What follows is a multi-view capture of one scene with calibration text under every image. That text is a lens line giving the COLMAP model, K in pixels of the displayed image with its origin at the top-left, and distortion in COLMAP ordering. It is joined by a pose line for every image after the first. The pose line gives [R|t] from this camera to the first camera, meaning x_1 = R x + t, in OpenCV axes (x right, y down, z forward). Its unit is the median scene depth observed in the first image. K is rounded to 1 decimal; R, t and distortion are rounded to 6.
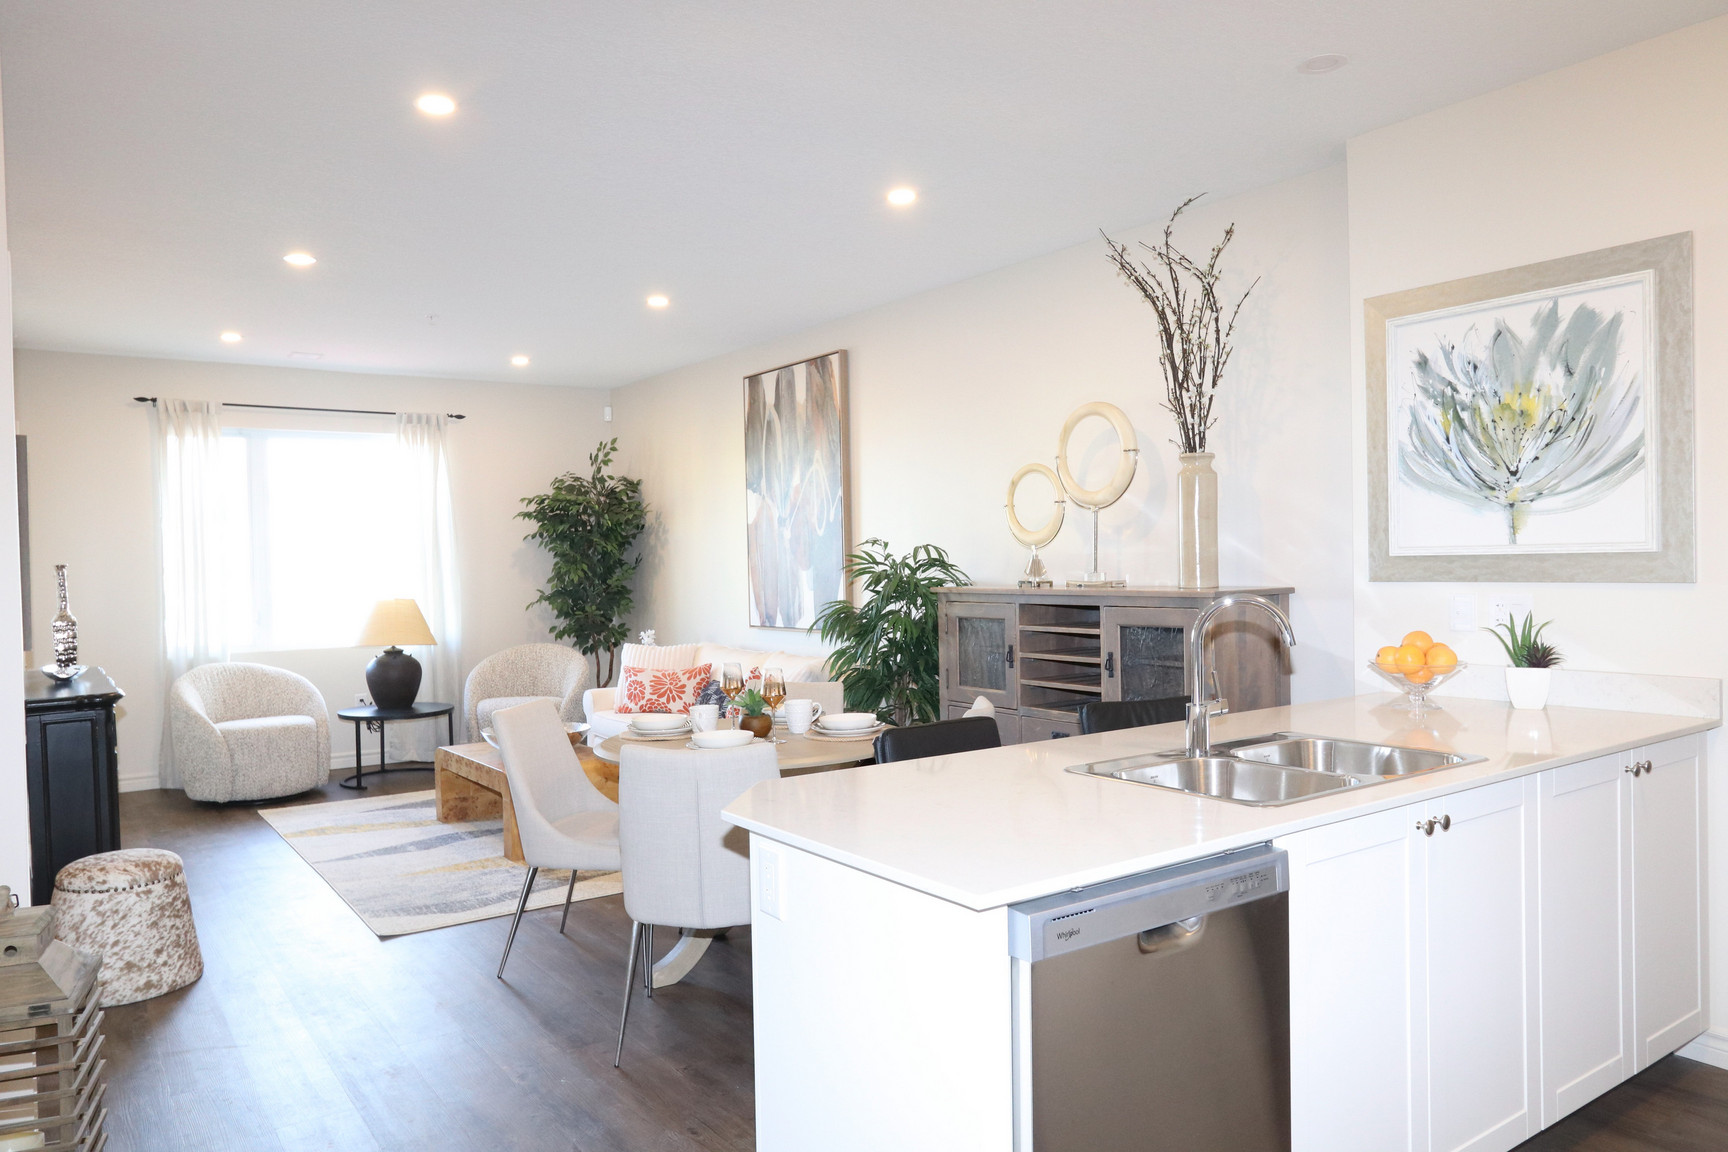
lens RADIAL K [[1186.0, 0, 864.0], [0, 1186.0, 576.0], [0, 0, 1]] dist [0.002042, 0.000999]
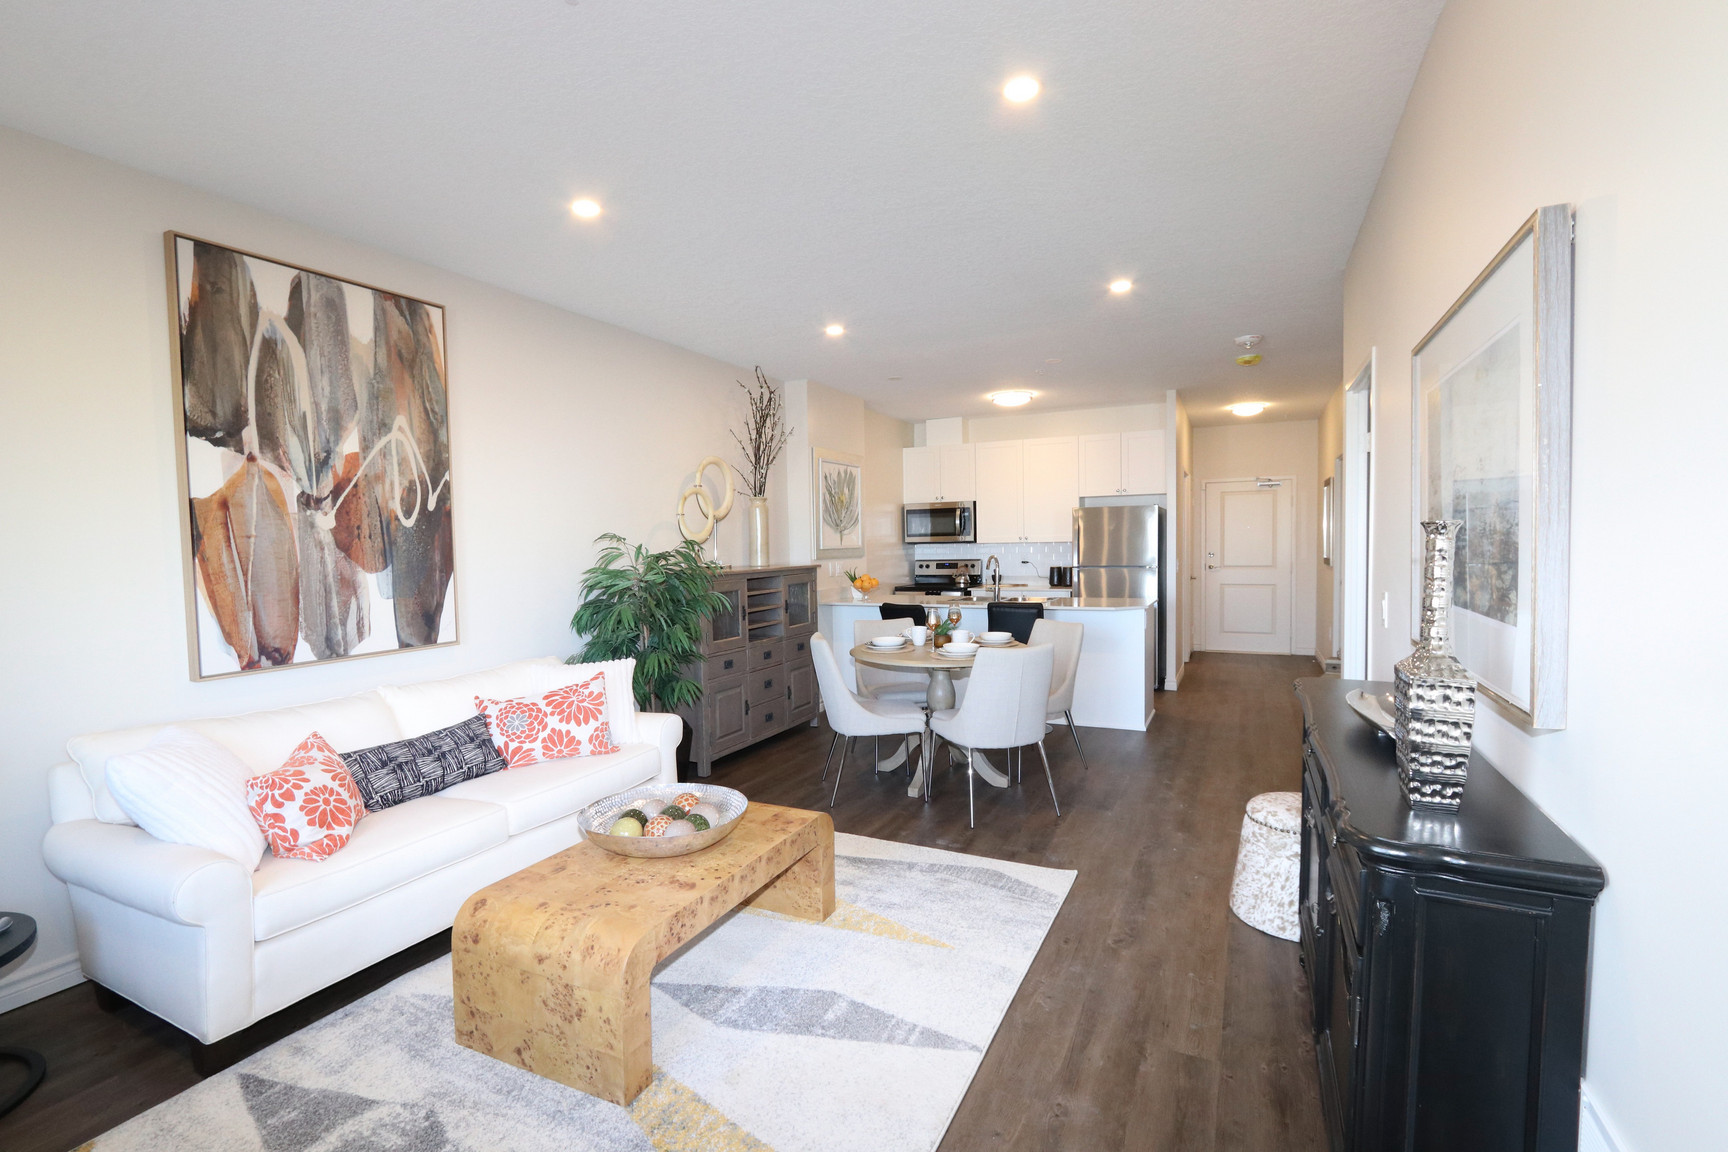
lens RADIAL K [[759.6, 0, 864.0], [0, 759.6, 576.0], [0, 0, 1]] dist [-0.041711, 0.000013]
pose [[-0.469858, -0.008187, 0.882704, -1.132321], [0.044153, 0.998487, 0.032764, -0.008790], [-0.881637, 0.054368, -0.468786, 1.803978]]
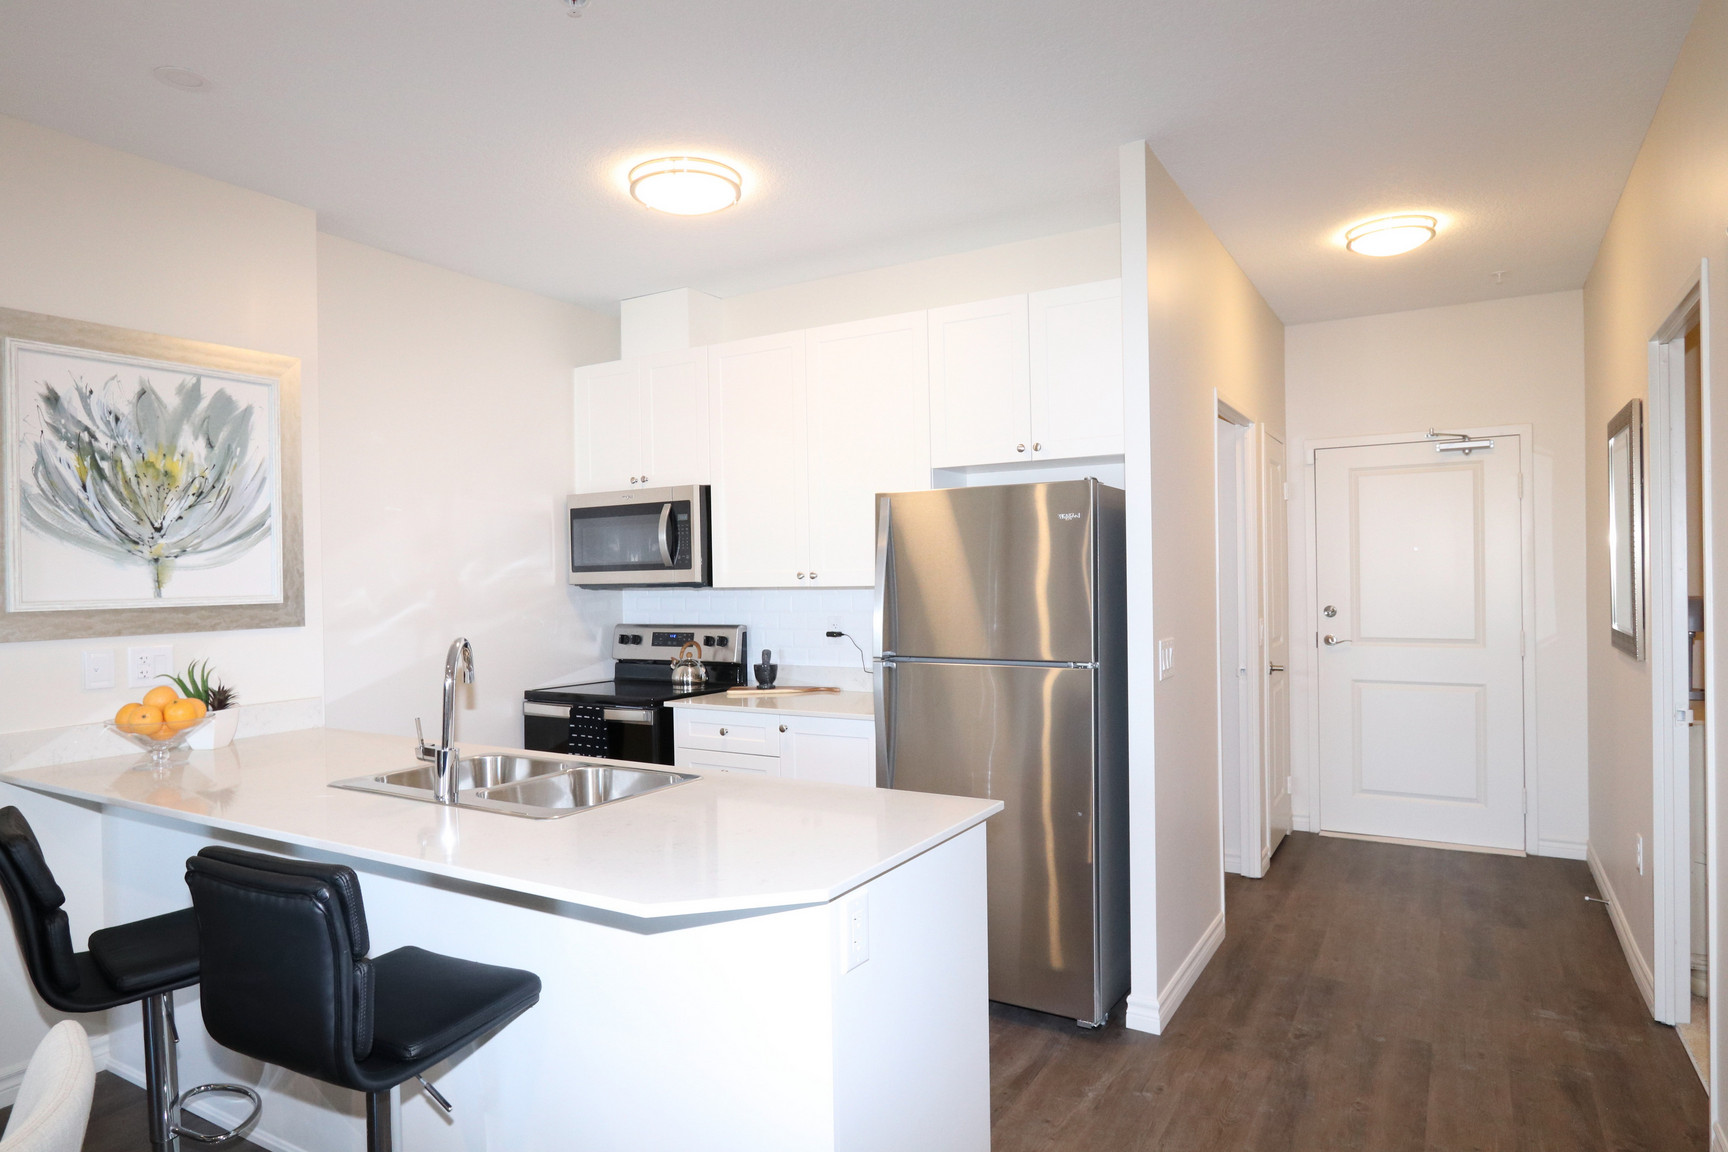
lens RADIAL K [[1012.7, 0, 864.0], [0, 1012.7, 576.0], [0, 0, 1]] dist [-0.005324, -0.001571]
pose [[-0.411260, 0.026136, 0.911143, -0.501223], [0.039738, 0.999153, -0.010724, -0.011398], [-0.910651, 0.031797, -0.411951, 0.781846]]
